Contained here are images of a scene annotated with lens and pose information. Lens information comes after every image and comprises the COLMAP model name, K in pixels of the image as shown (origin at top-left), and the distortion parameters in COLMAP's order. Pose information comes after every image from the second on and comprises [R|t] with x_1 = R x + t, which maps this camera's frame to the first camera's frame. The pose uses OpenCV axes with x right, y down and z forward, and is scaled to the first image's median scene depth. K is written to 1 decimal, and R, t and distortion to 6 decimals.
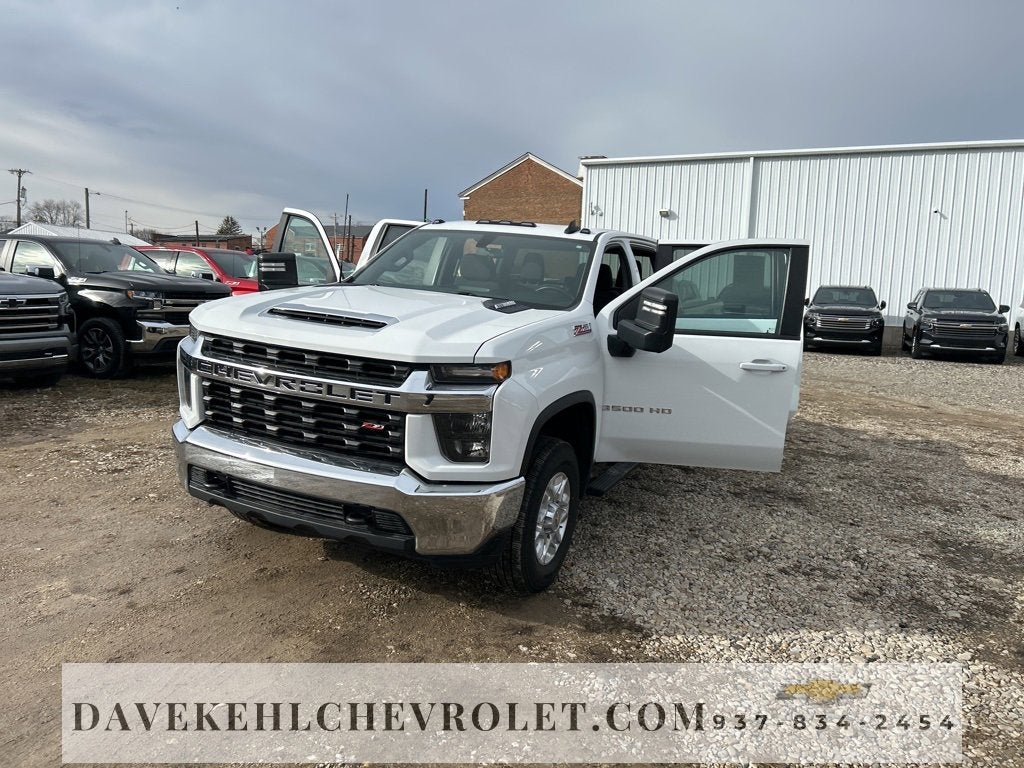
lens RADIAL K [[761.0, 0, 506.5], [0, 761.0, 396.2], [0, 0, 1]] dist [0.062070, -0.062777]
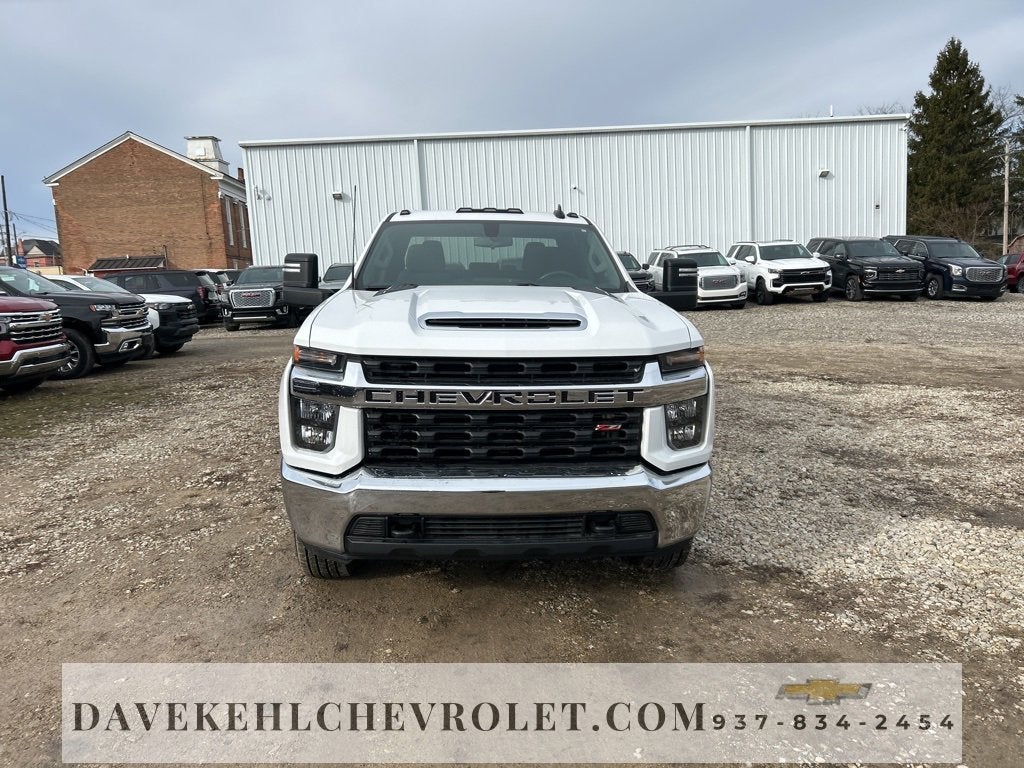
lens RADIAL K [[764.3, 0, 515.9], [0, 764.3, 382.1], [0, 0, 1]] dist [0.052138, -0.049359]
pose [[0.876682, -0.146264, 0.458296, -0.582925], [0.144044, 0.988762, 0.040016, -0.059172], [-0.458998, 0.030934, 0.887899, 0.166464]]
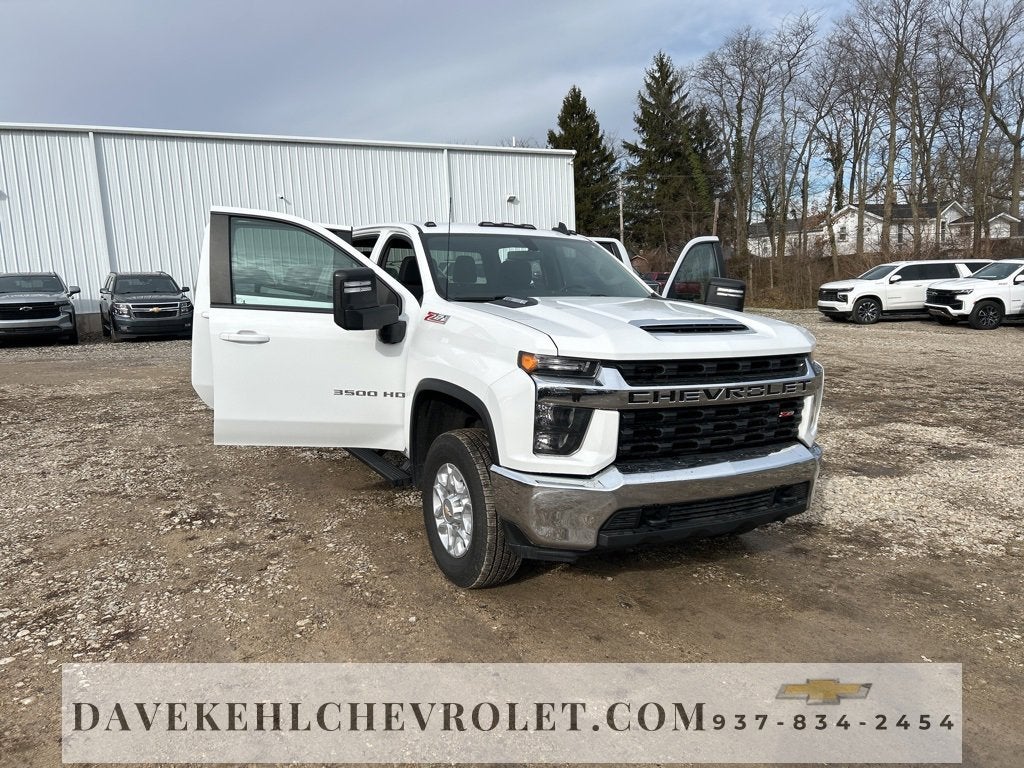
lens RADIAL K [[761.0, 0, 506.5], [0, 761.0, 396.2], [0, 0, 1]] dist [0.062070, -0.062777]
pose [[0.594557, -0.189775, 0.781337, -1.083407], [0.169406, 0.979501, 0.108996, -0.150109], [-0.786005, 0.067558, 0.614518, 0.513424]]
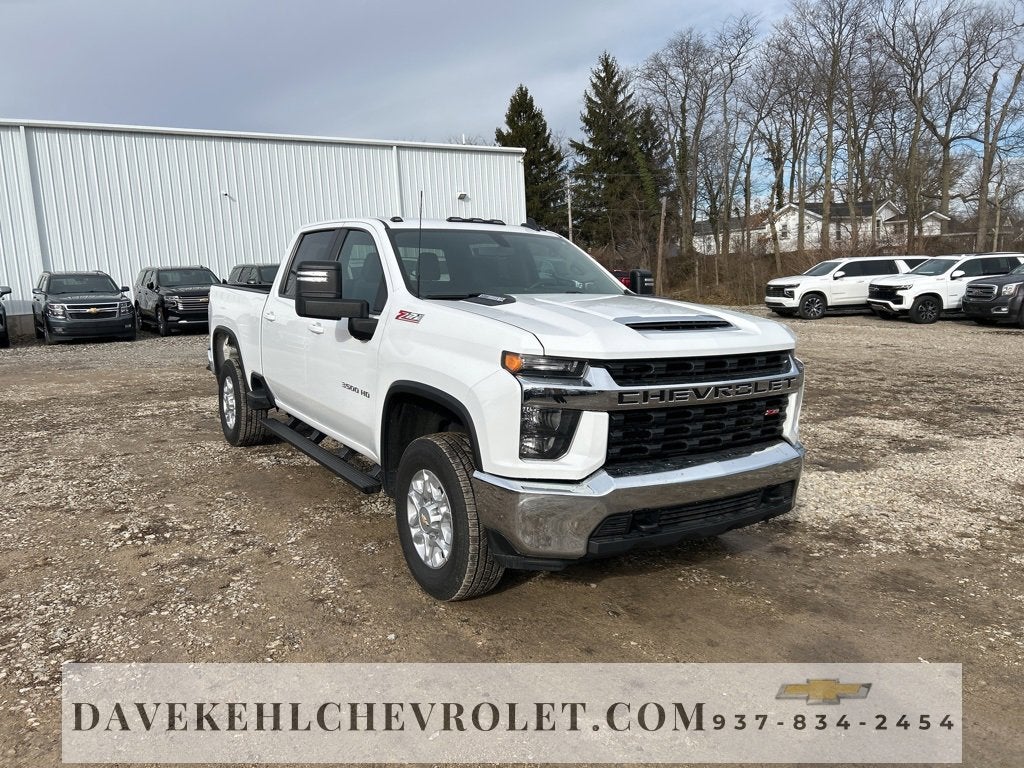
lens RADIAL K [[763.0, 0, 506.5], [0, 763.0, 386.2], [0, 0, 1]] dist [0.060712, -0.063730]
pose [[0.539700, -0.189692, 0.820208, -1.071832], [0.176423, 0.978134, 0.110129, -0.156270], [-0.823164, 0.085268, 0.561365, 0.565081]]
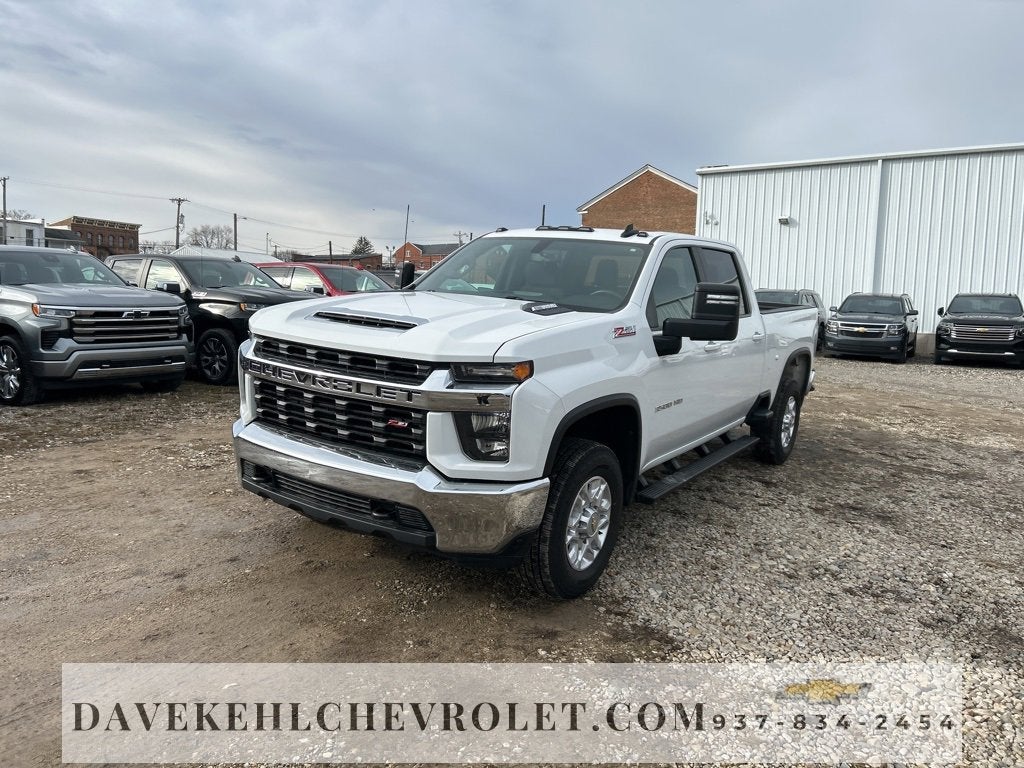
lens RADIAL K [[763.4, 0, 507.1], [0, 763.4, 379.4], [0, 0, 1]] dist [0.057034, -0.056246]
pose [[0.987724, 0.006835, -0.156060, 0.108133], [-0.013055, 0.999159, -0.038871, 0.014781], [0.155663, 0.040431, 0.986982, 0.002243]]
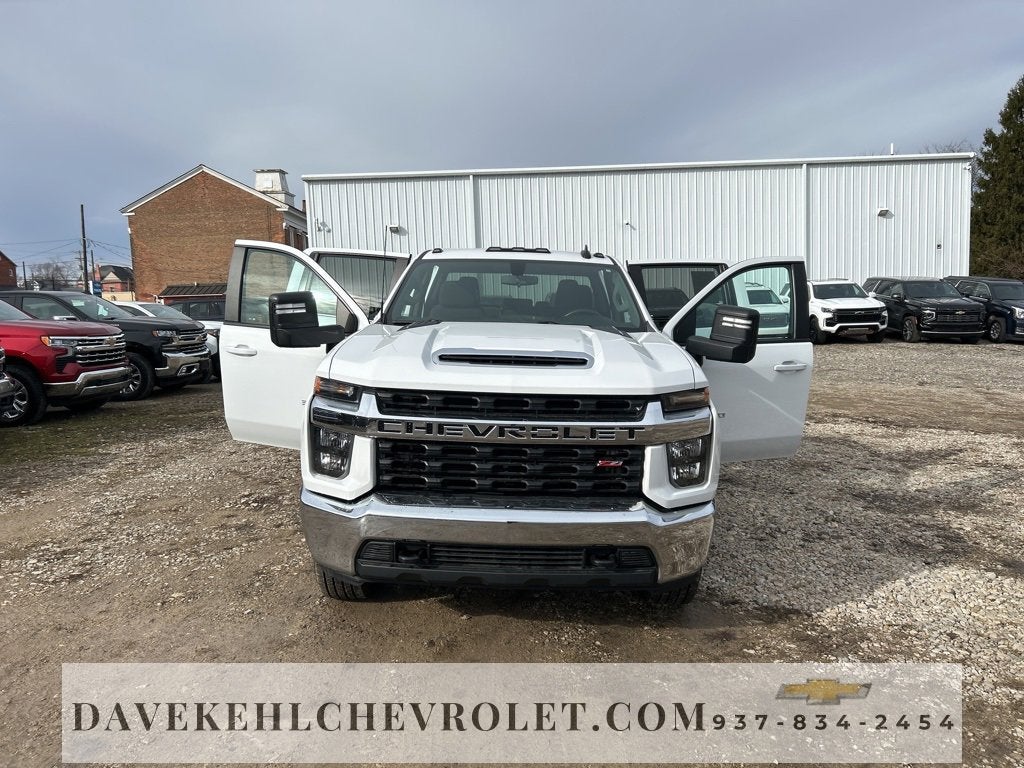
lens RADIAL K [[763.0, 0, 520.7], [0, 763.0, 393.7], [0, 0, 1]] dist [0.054351, -0.049935]
pose [[0.907388, -0.110118, 0.405613, -0.552732], [0.118196, 0.992977, 0.005165, -0.056988], [-0.403333, 0.043255, 0.914030, 0.115712]]
